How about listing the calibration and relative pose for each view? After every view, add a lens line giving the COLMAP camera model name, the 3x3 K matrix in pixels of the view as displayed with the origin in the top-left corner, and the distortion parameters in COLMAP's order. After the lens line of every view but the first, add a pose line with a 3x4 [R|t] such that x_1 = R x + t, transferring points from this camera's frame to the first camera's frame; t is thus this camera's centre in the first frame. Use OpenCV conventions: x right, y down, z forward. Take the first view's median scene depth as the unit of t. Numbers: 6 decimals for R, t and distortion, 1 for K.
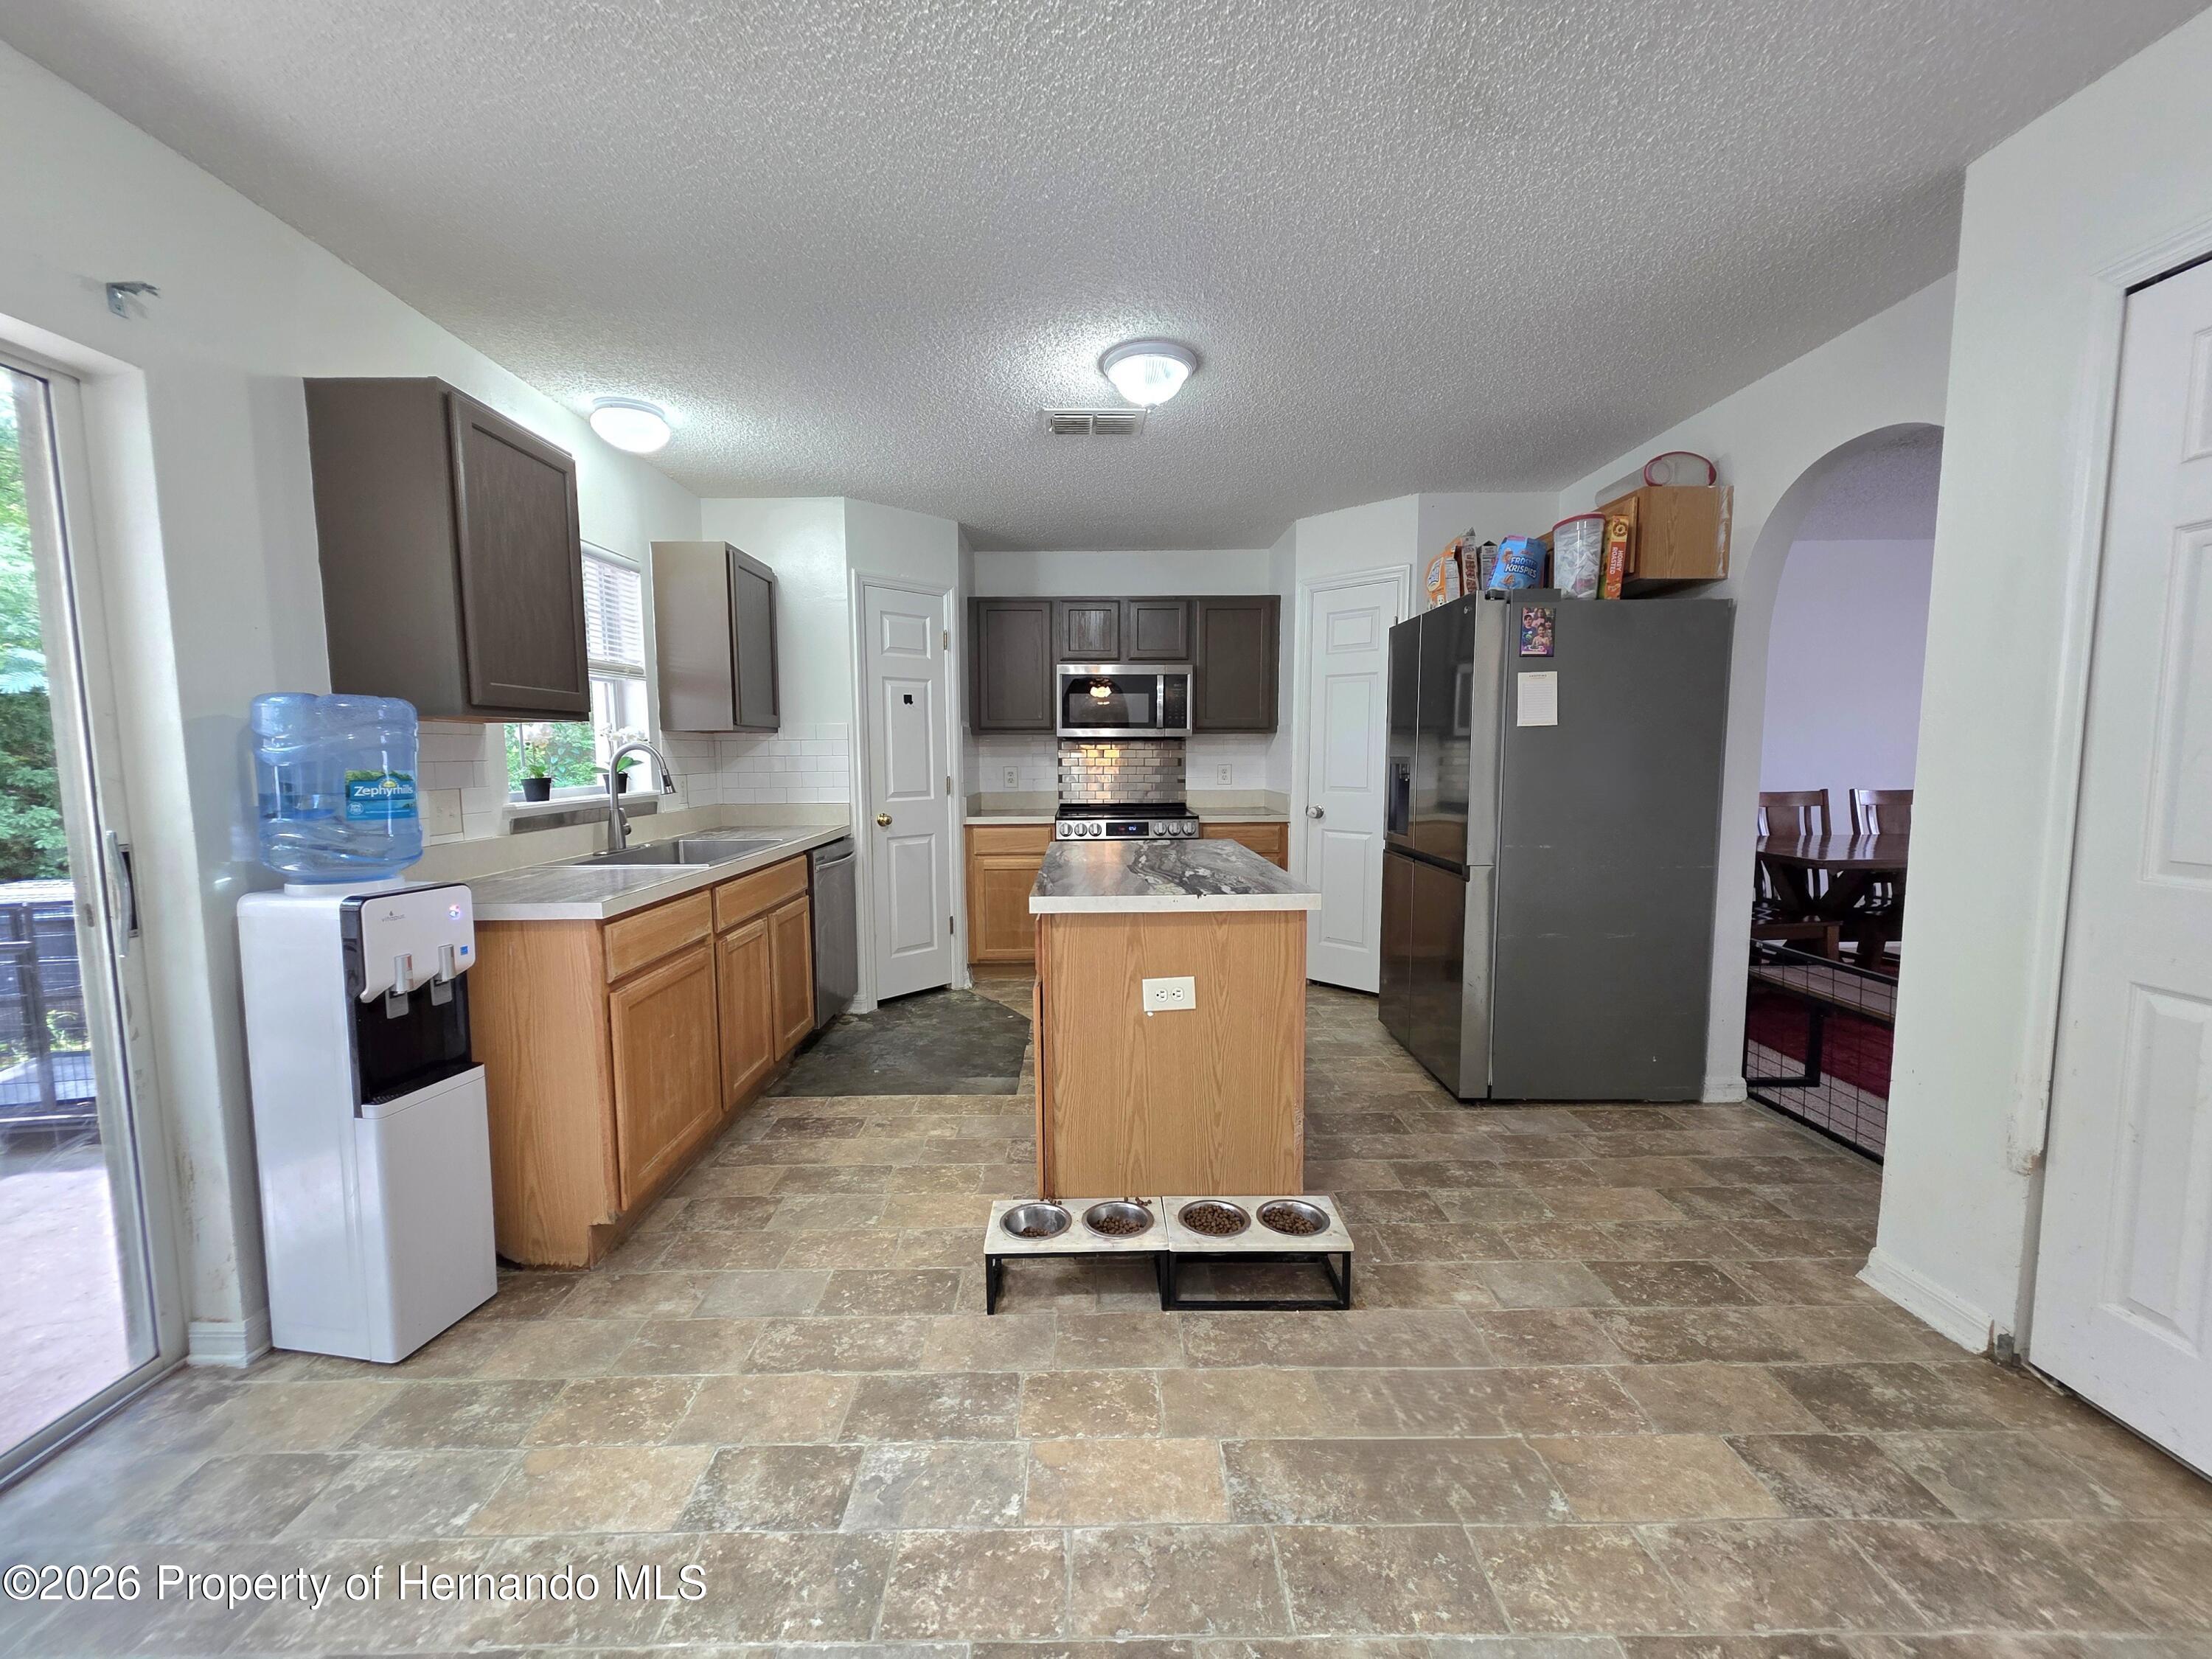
lens RADIAL K [[885.0, 0, 1099.8], [0, 885.0, 829.5], [0, 0, 1]] dist [0.001868, 0.000097]
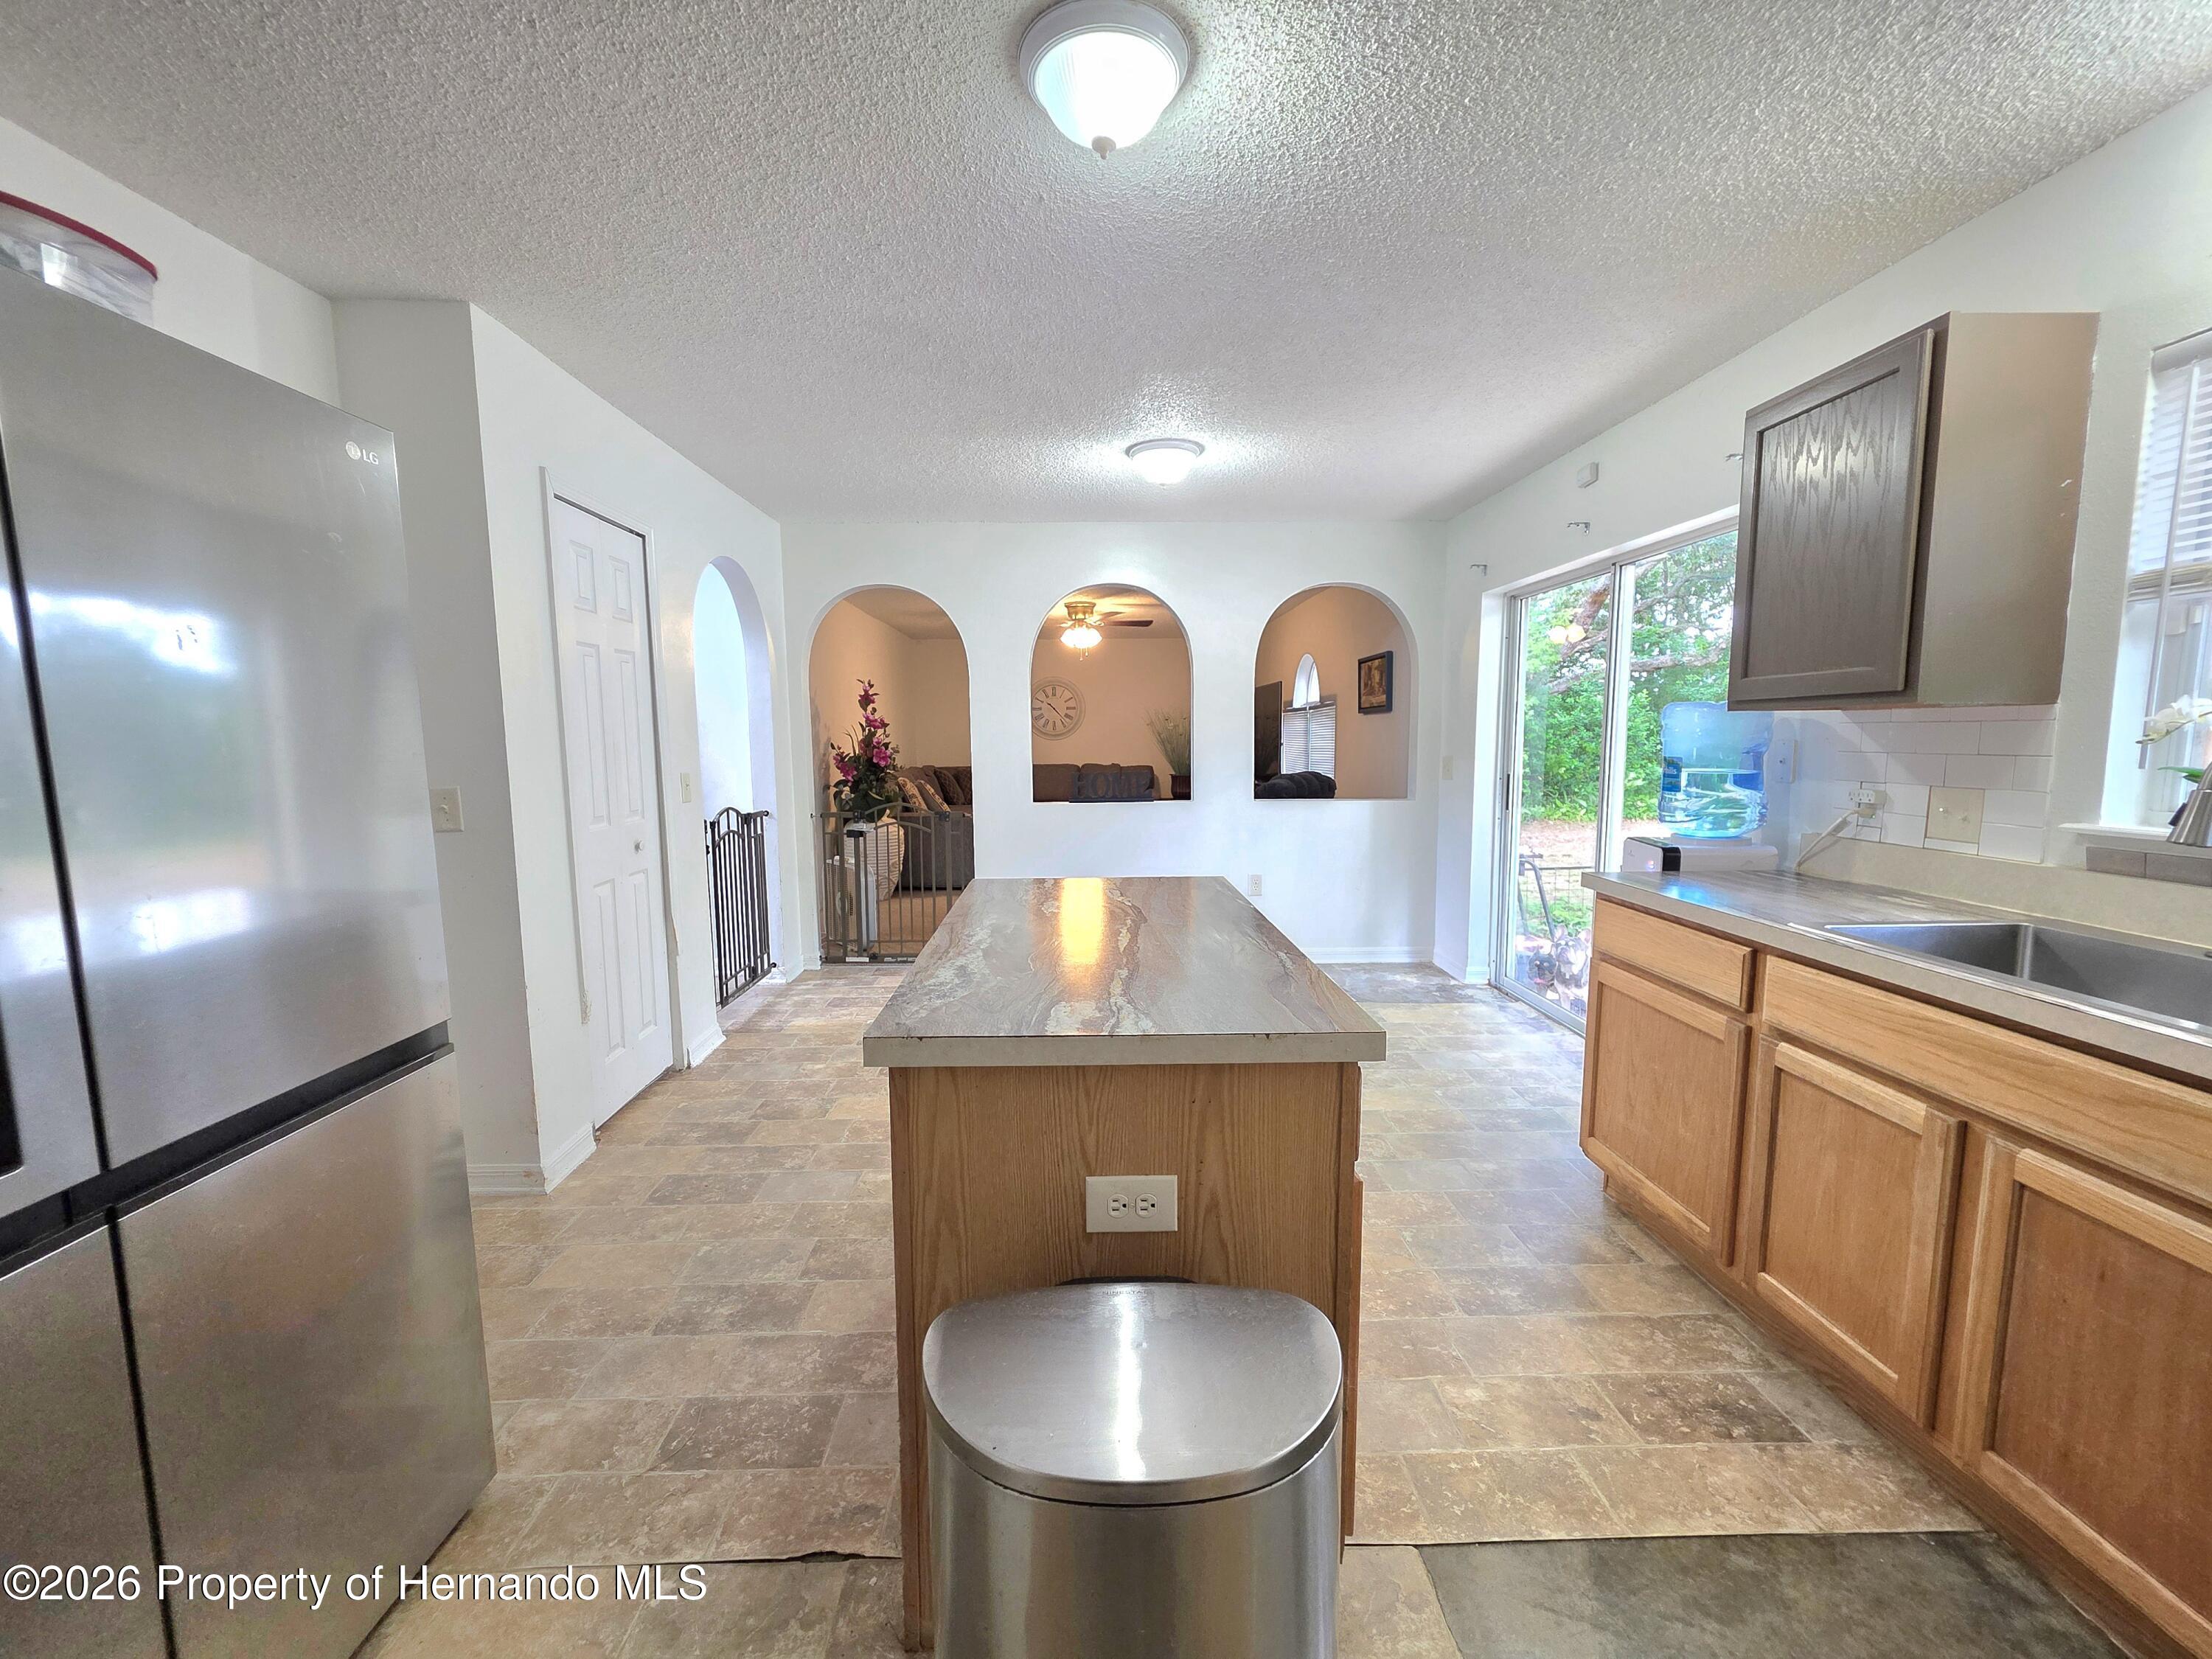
lens RADIAL K [[885.0, 0, 1101.0], [0, 885.0, 835.0], [0, 0, 1]] dist [0.001868, 0.000097]
pose [[-0.999695, 0.021047, -0.012912, 0.071150], [0.018023, 0.979409, 0.201079, -0.162035], [0.016878, 0.200785, -0.979490, 1.600112]]
